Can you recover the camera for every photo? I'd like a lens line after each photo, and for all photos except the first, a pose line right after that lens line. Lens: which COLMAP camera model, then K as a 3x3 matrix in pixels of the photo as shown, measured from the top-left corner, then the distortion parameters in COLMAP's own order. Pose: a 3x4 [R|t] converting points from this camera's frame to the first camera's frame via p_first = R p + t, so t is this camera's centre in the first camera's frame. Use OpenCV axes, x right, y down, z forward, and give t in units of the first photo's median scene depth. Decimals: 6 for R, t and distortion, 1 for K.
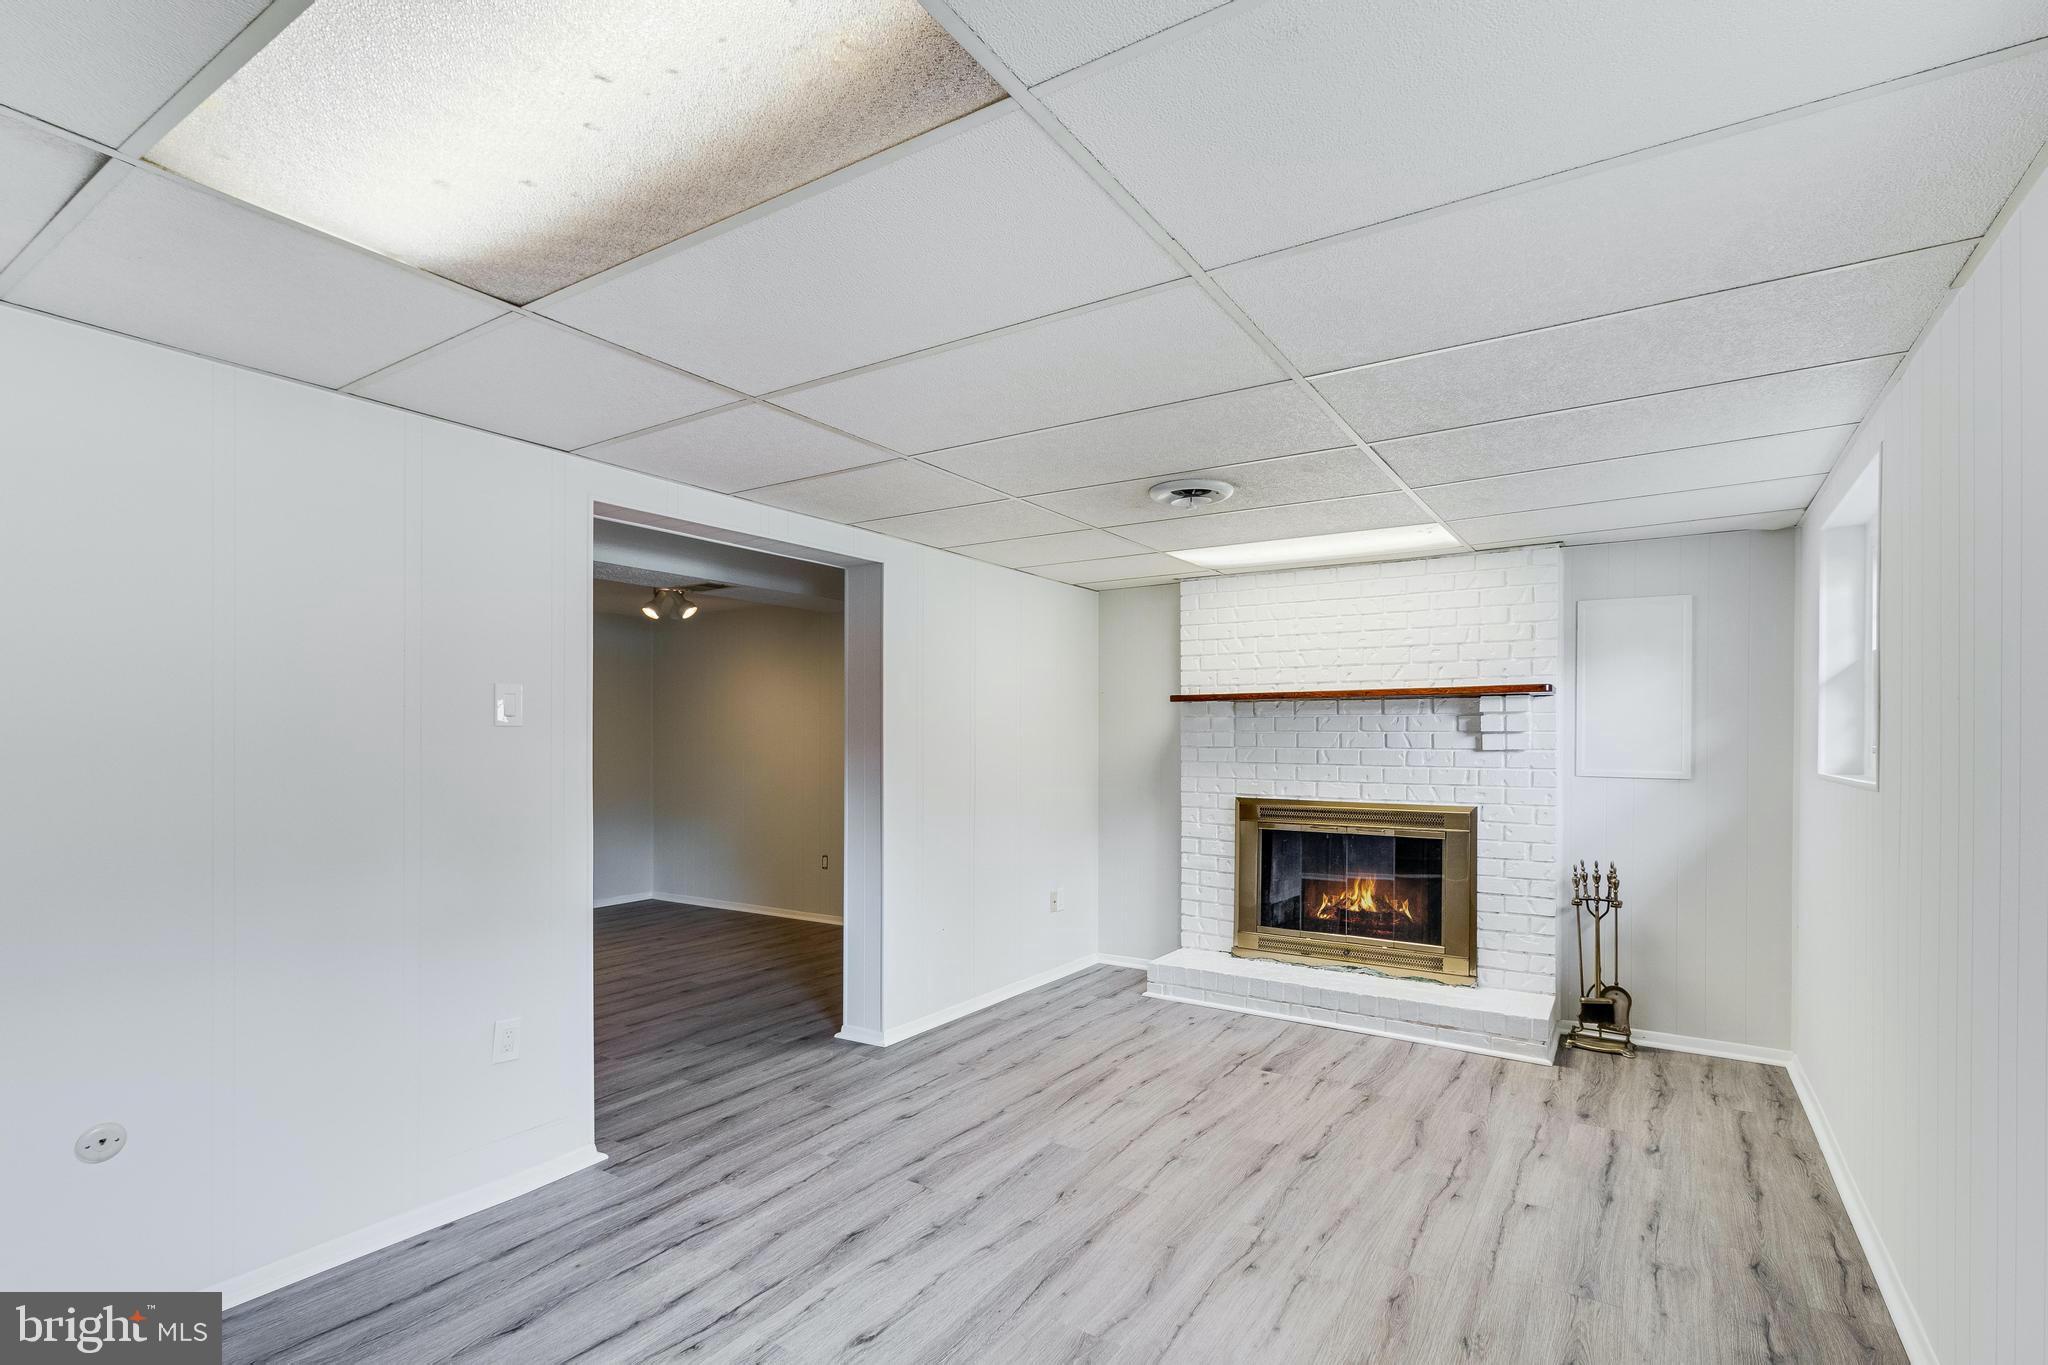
lens RADIAL K [[943.4, 0, 1049.9], [0, 943.4, 738.0], [0, 0, 1]] dist [0.006115, 0.000520]
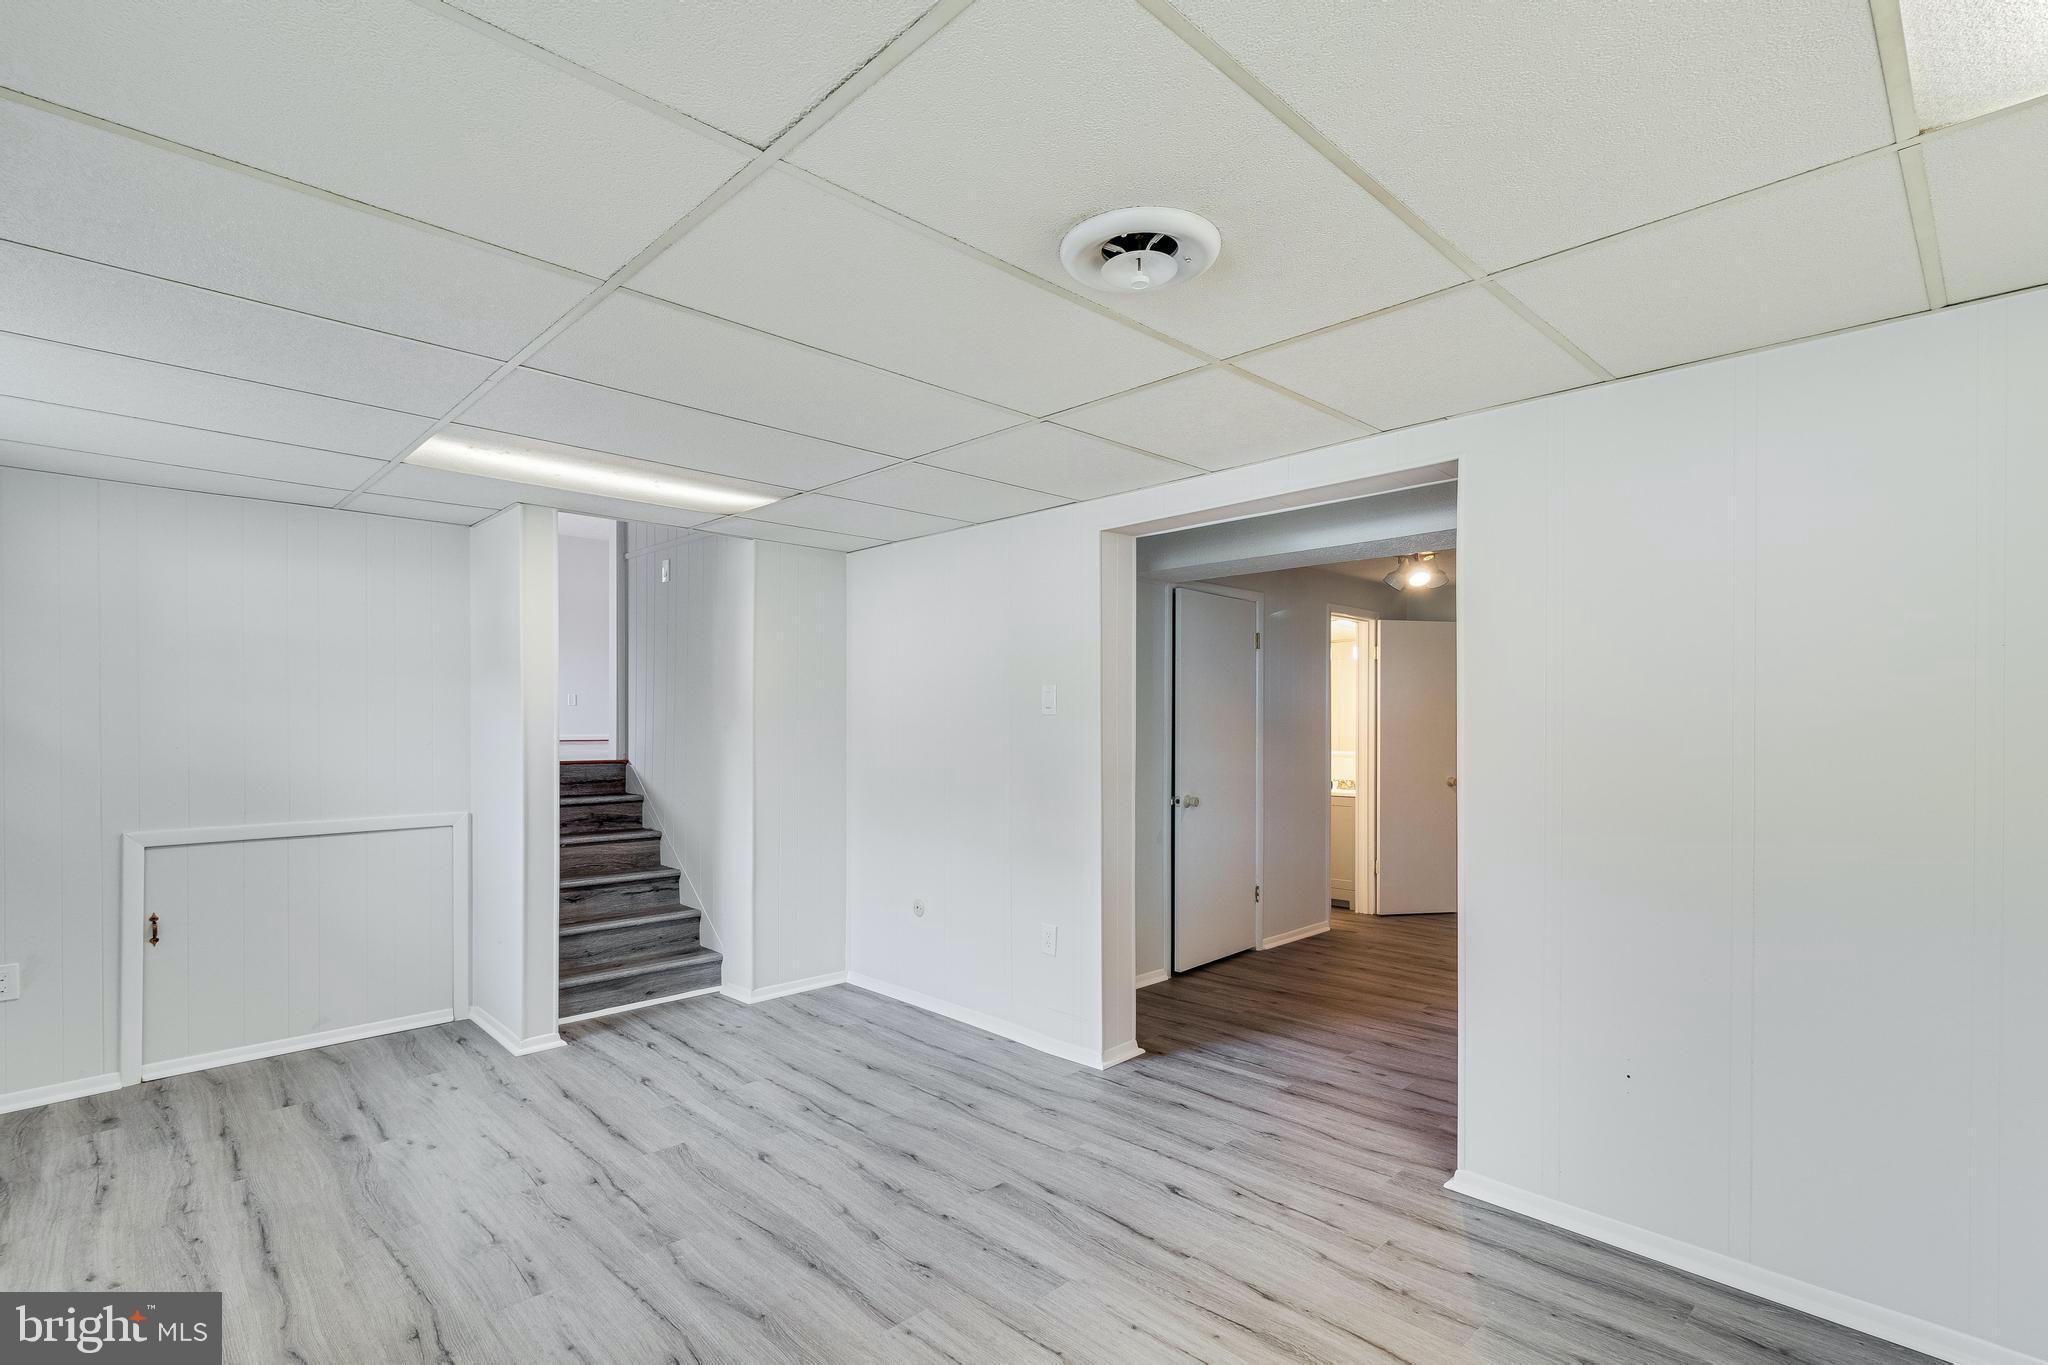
lens RADIAL K [[943.4, 0, 1006.3], [0, 943.4, 732.8], [0, 0, 1]] dist [0.006115, 0.000520]
pose [[-0.225455, 0.005257, -0.974239, 0.752155], [-0.001656, 0.999982, 0.005780, 0.001085], [0.974252, 0.002916, -0.225442, 1.160160]]
